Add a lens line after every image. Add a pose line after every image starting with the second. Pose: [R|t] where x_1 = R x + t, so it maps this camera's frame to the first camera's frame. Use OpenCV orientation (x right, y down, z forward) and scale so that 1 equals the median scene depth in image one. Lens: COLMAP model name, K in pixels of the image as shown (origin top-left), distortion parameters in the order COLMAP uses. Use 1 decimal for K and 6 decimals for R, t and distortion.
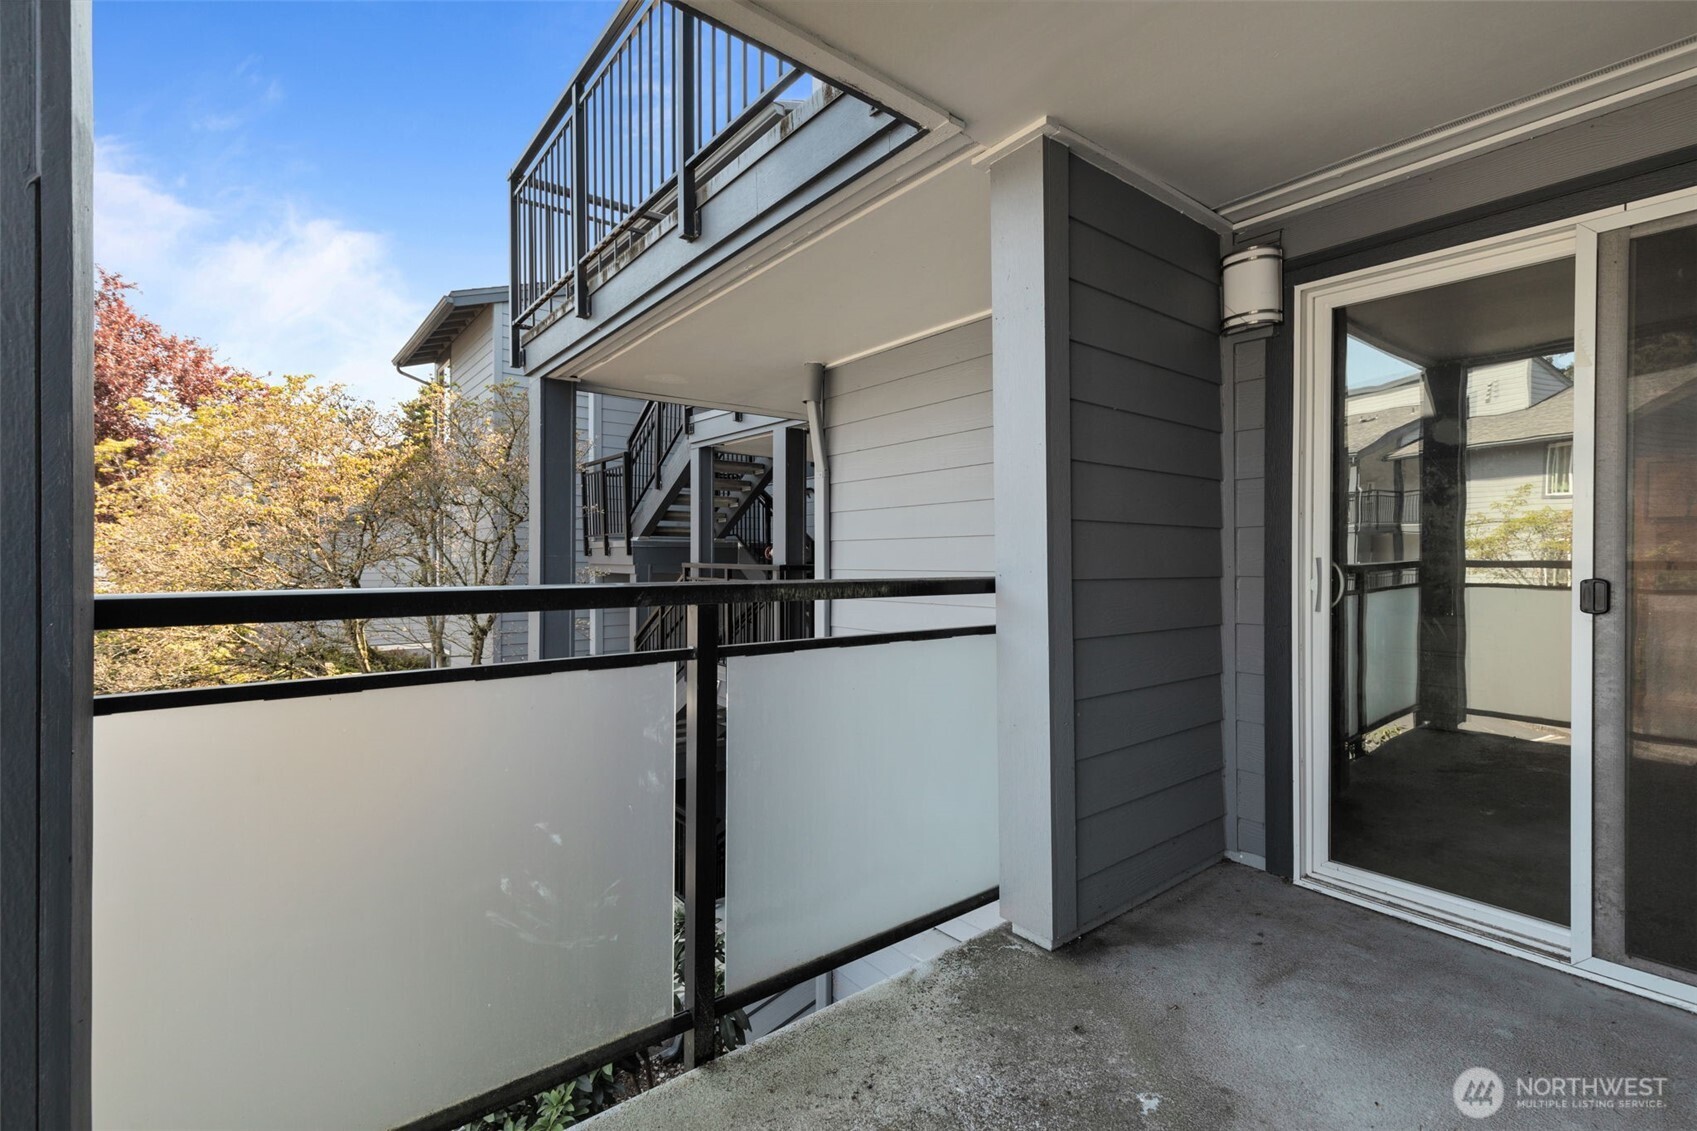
lens RADIAL K [[756.0, 0, 854.0], [0, 756.0, 551.8], [0, 0, 1]] dist [0.002432, -0.000706]
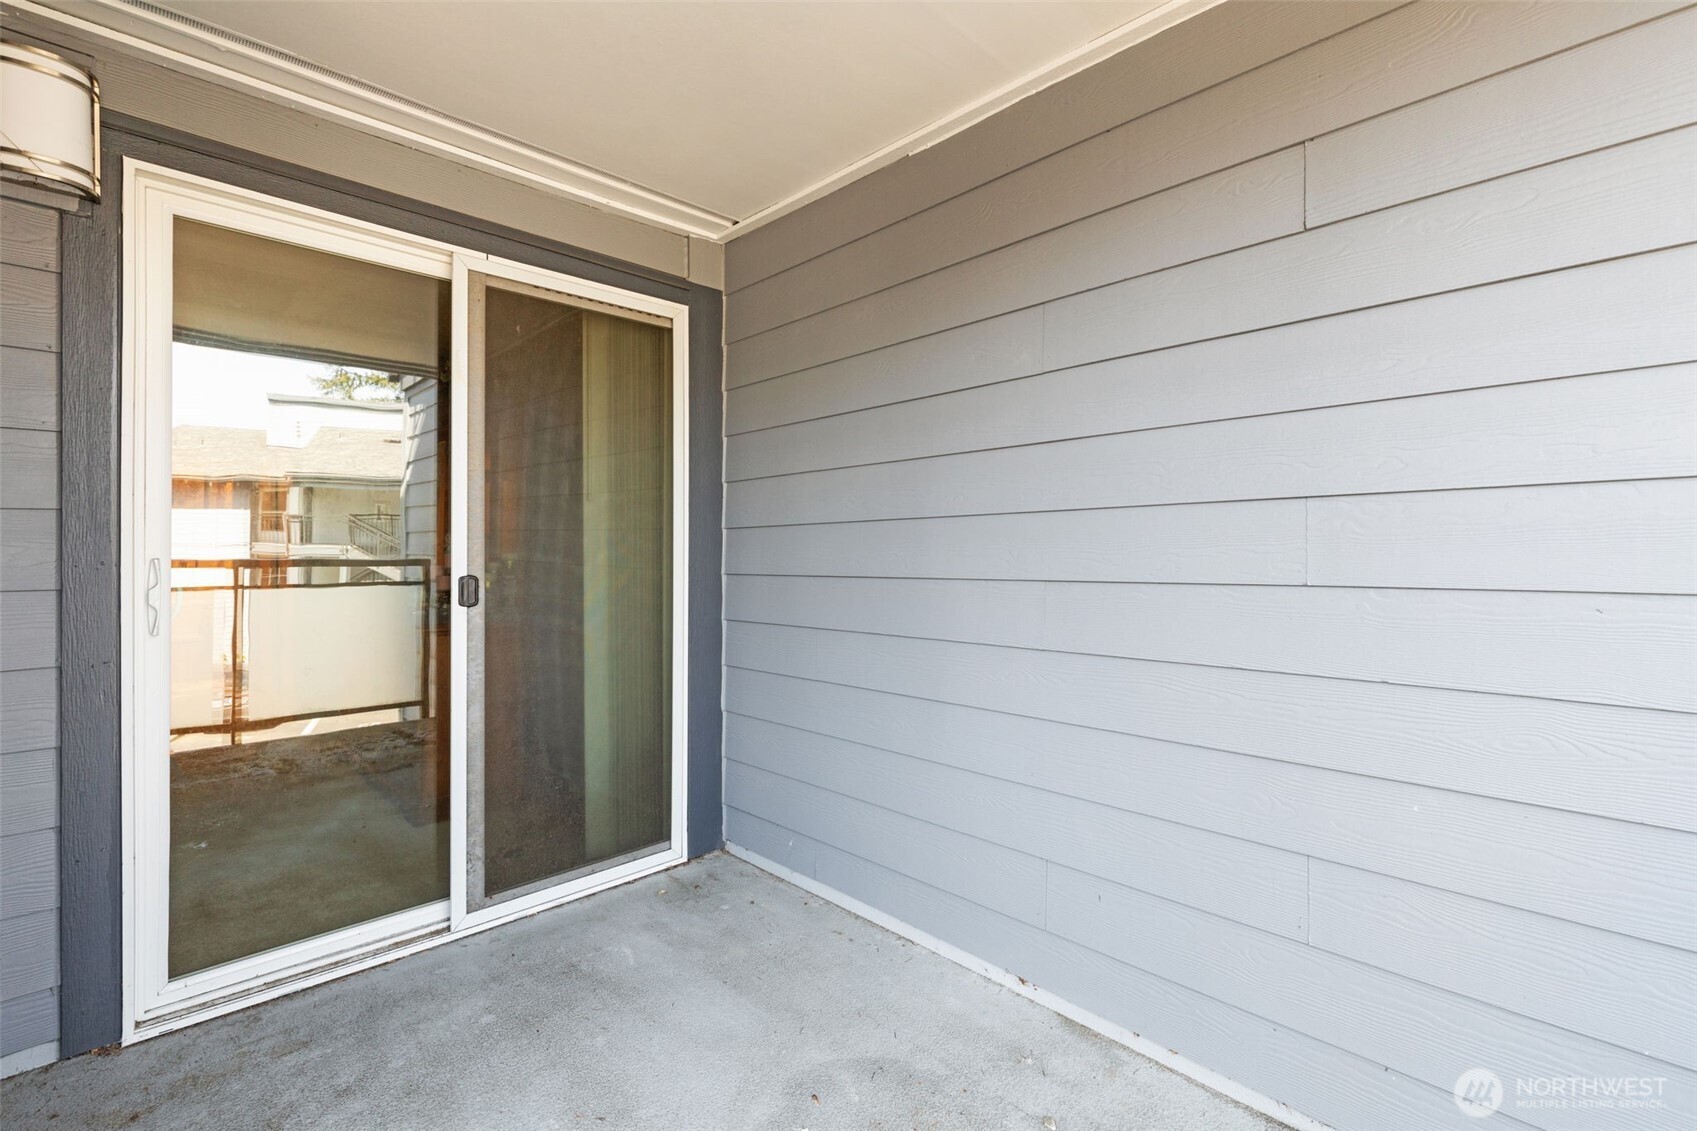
lens RADIAL K [[756.0, 0, 854.0], [0, 756.0, 551.8], [0, 0, 1]] dist [0.002432, -0.000706]
pose [[-0.097863, 0.005273, 0.995186, -0.182908], [0.000550, 0.999986, -0.005244, 0.005988], [-0.995200, 0.000034, -0.097864, 0.510566]]
